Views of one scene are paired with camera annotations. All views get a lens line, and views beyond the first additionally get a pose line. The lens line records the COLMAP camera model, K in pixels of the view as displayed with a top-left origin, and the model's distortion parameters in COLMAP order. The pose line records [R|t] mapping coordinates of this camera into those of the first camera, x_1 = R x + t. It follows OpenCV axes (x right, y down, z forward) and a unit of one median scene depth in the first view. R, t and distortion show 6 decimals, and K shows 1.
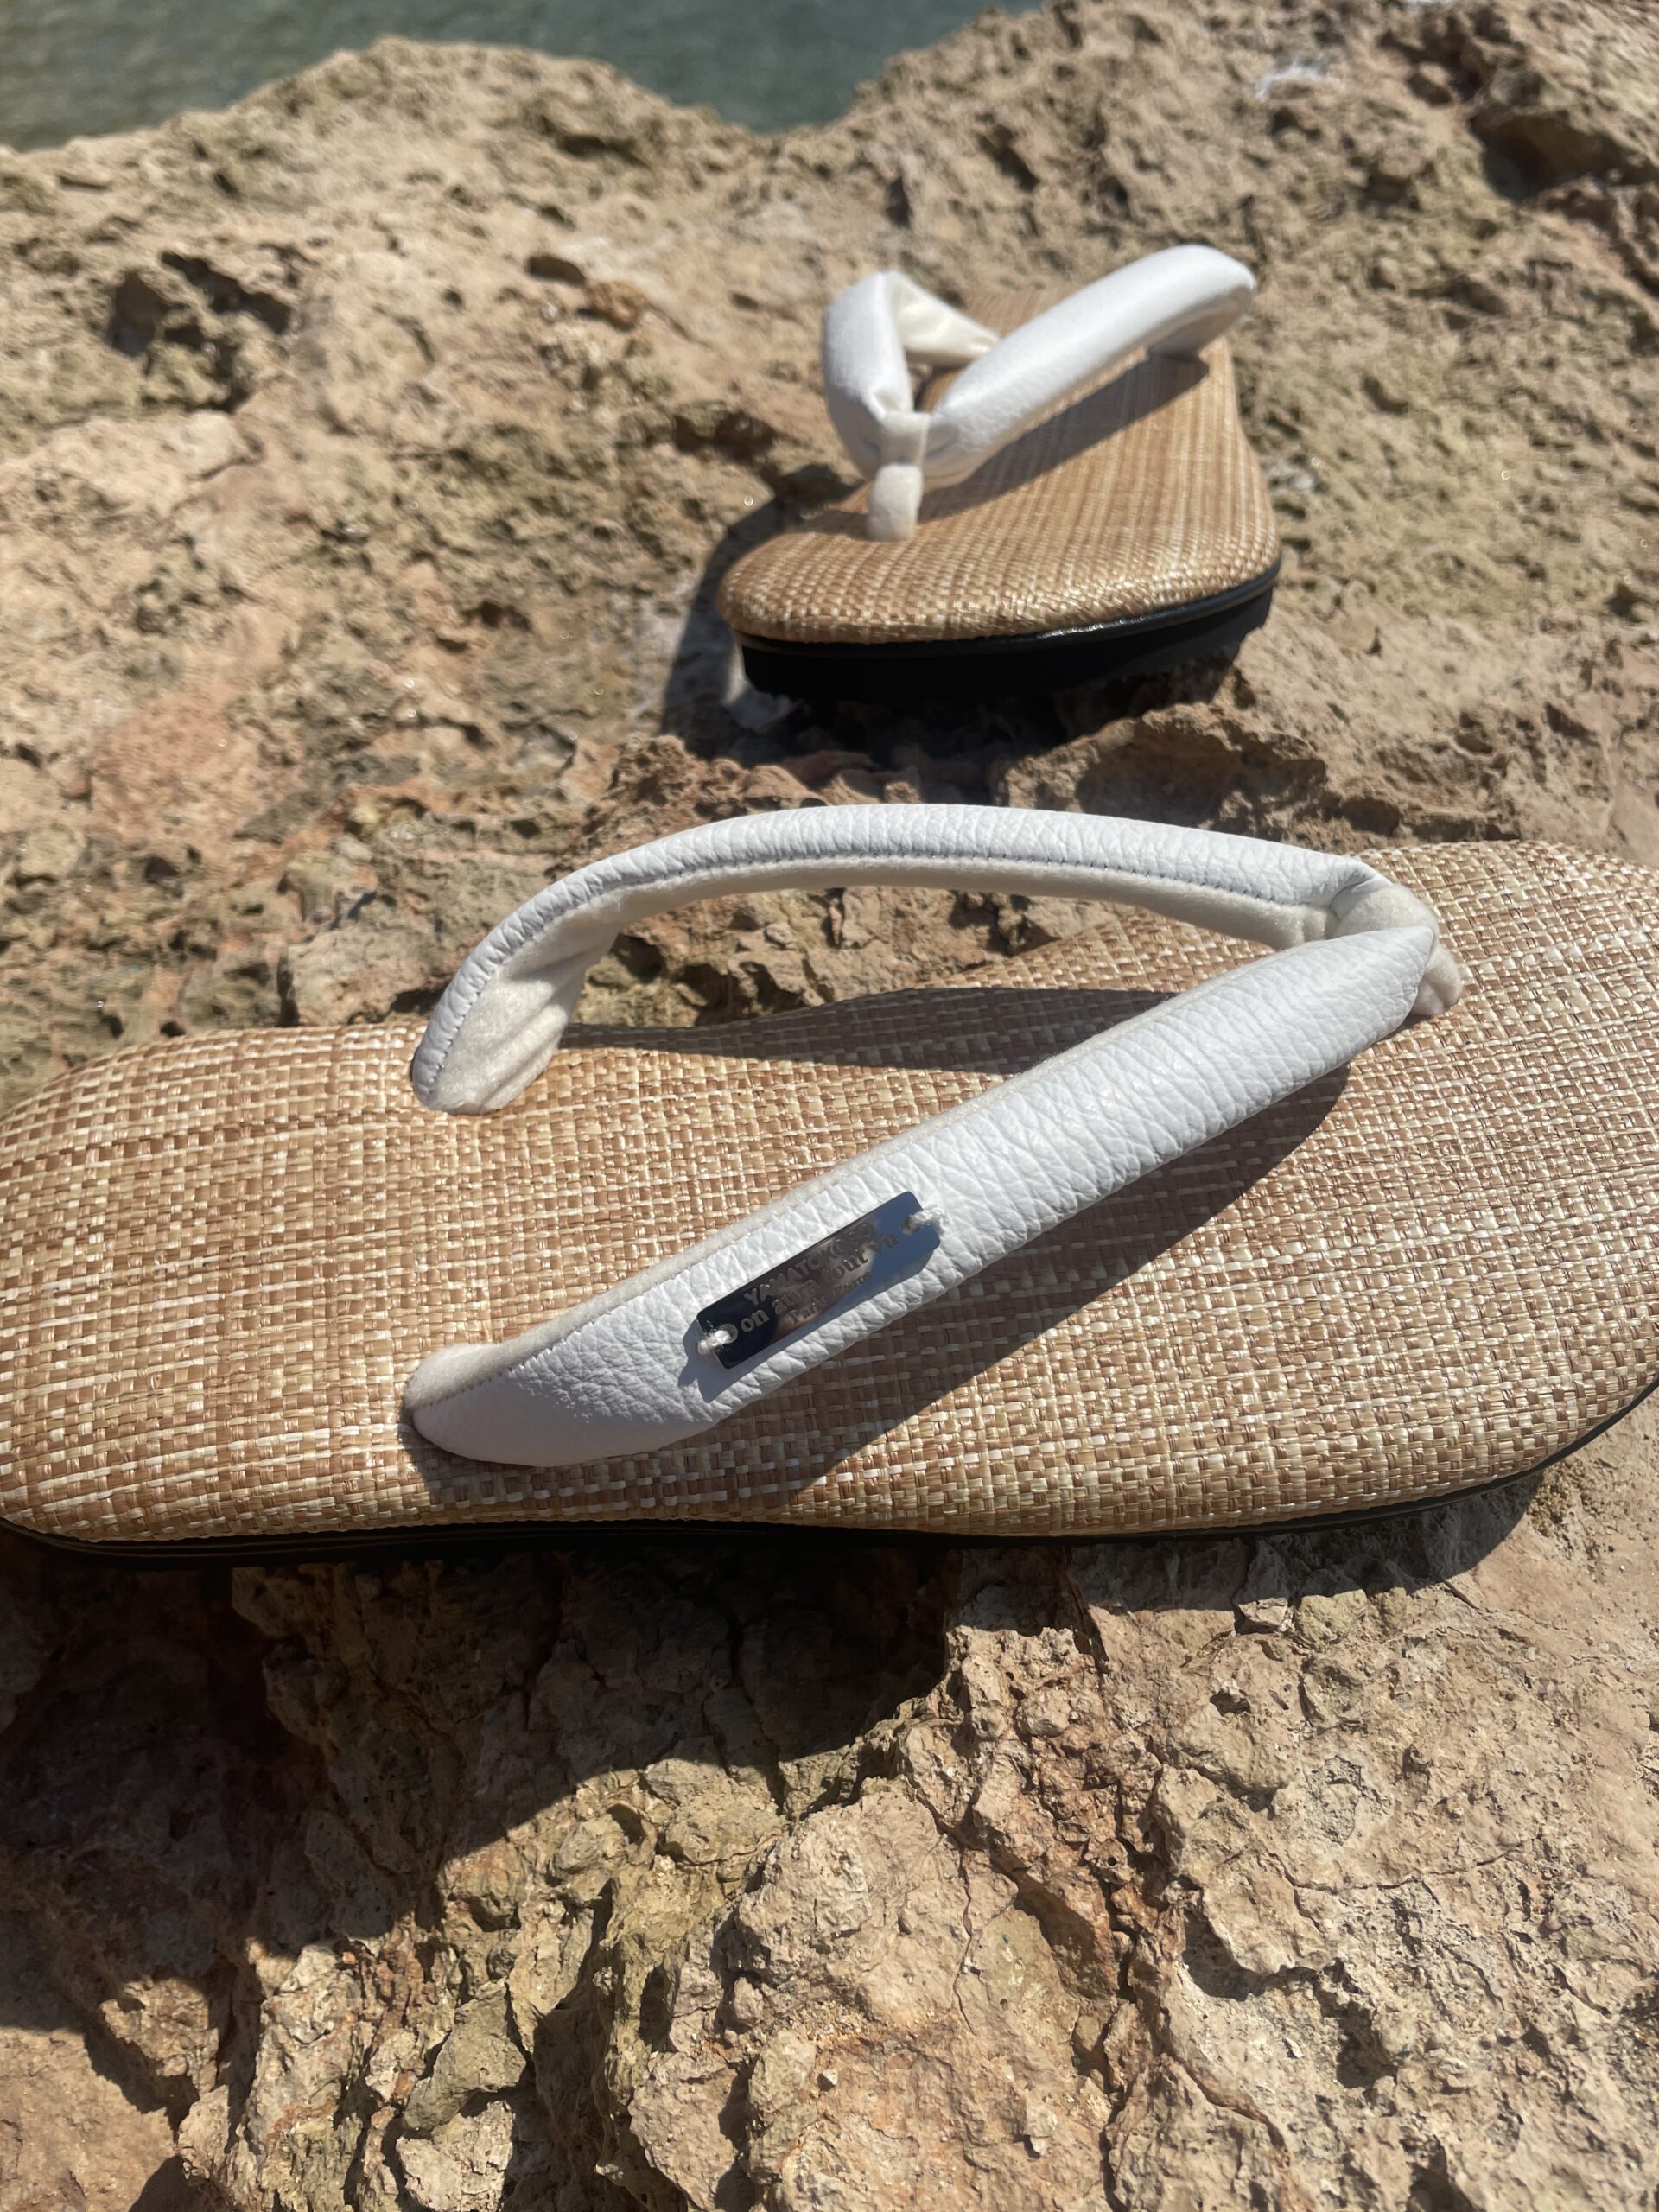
lens RADIAL K [[1704.2, 0, 810.3], [0, 1704.2, 1097.3], [0, 0, 1]] dist [0.077766, -0.125947]
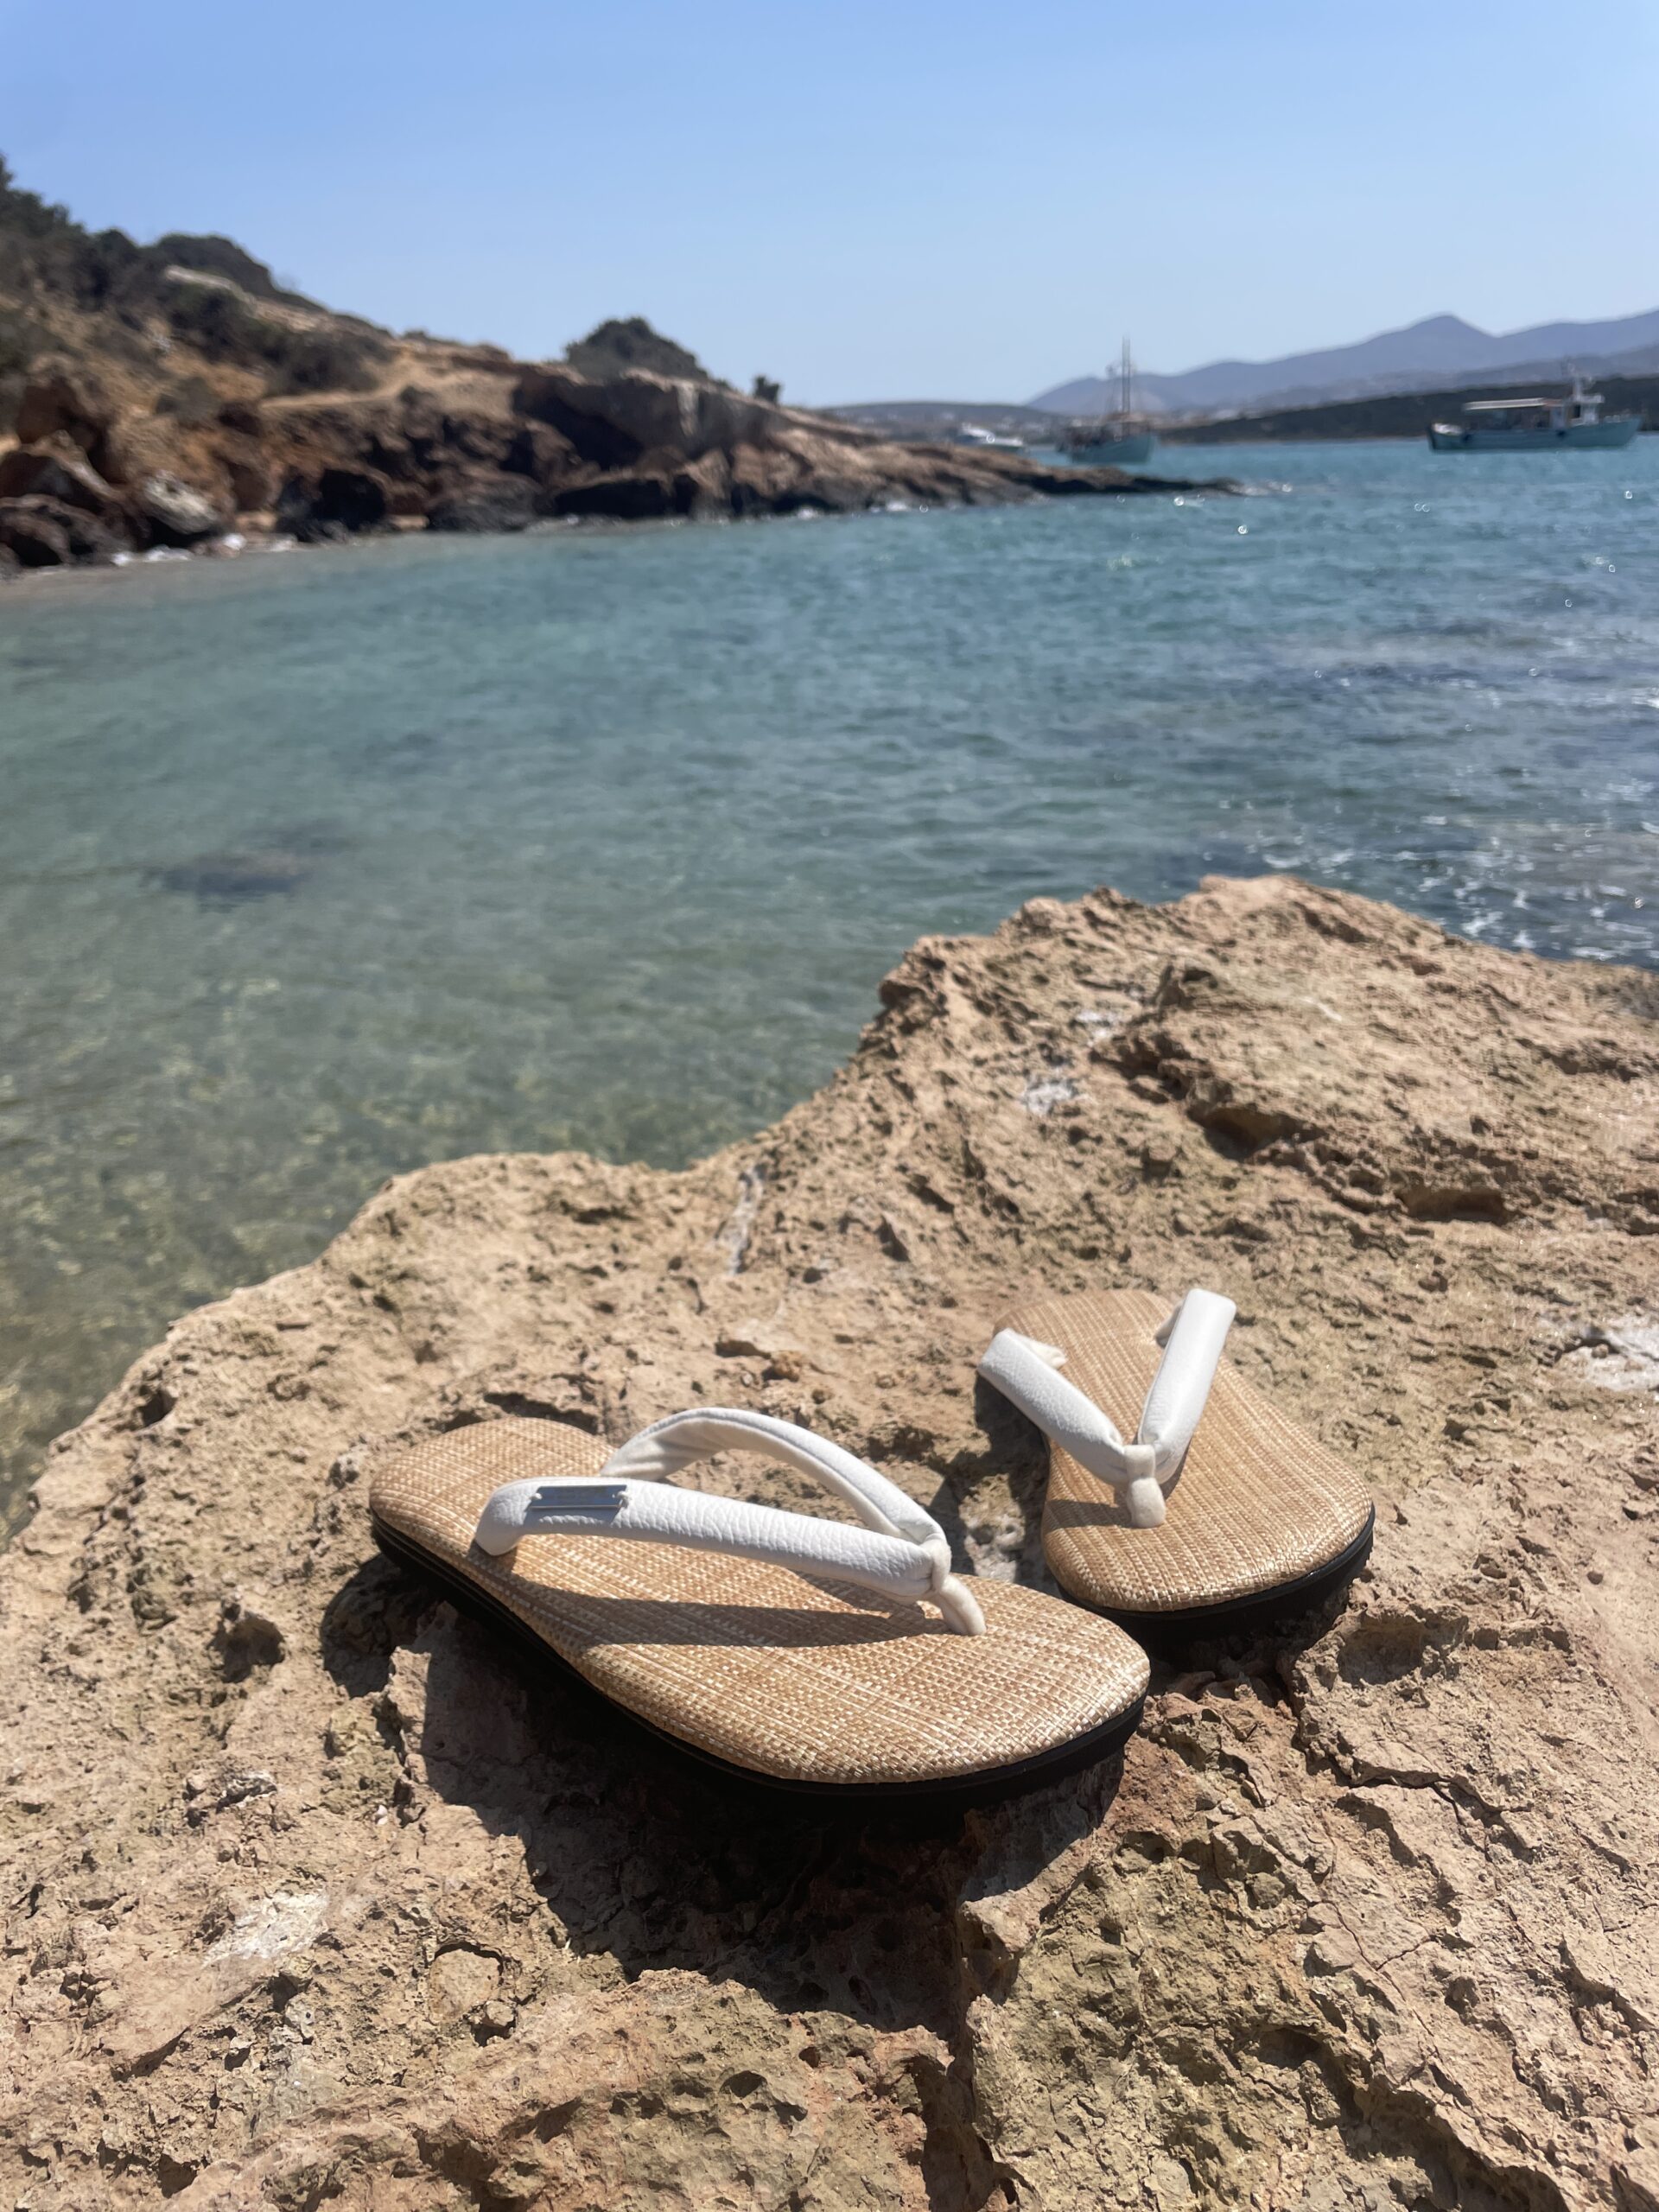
lens RADIAL K [[1692.5, 0, 823.7], [0, 1692.5, 1100.4], [0, 0, 1]] dist [0.081847, -0.124805]
pose [[0.957923, -0.136935, 0.252254, -0.357301], [0.232772, 0.884820, -0.403621, -0.064449], [-0.167930, 0.445356, 0.879464, -0.311958]]
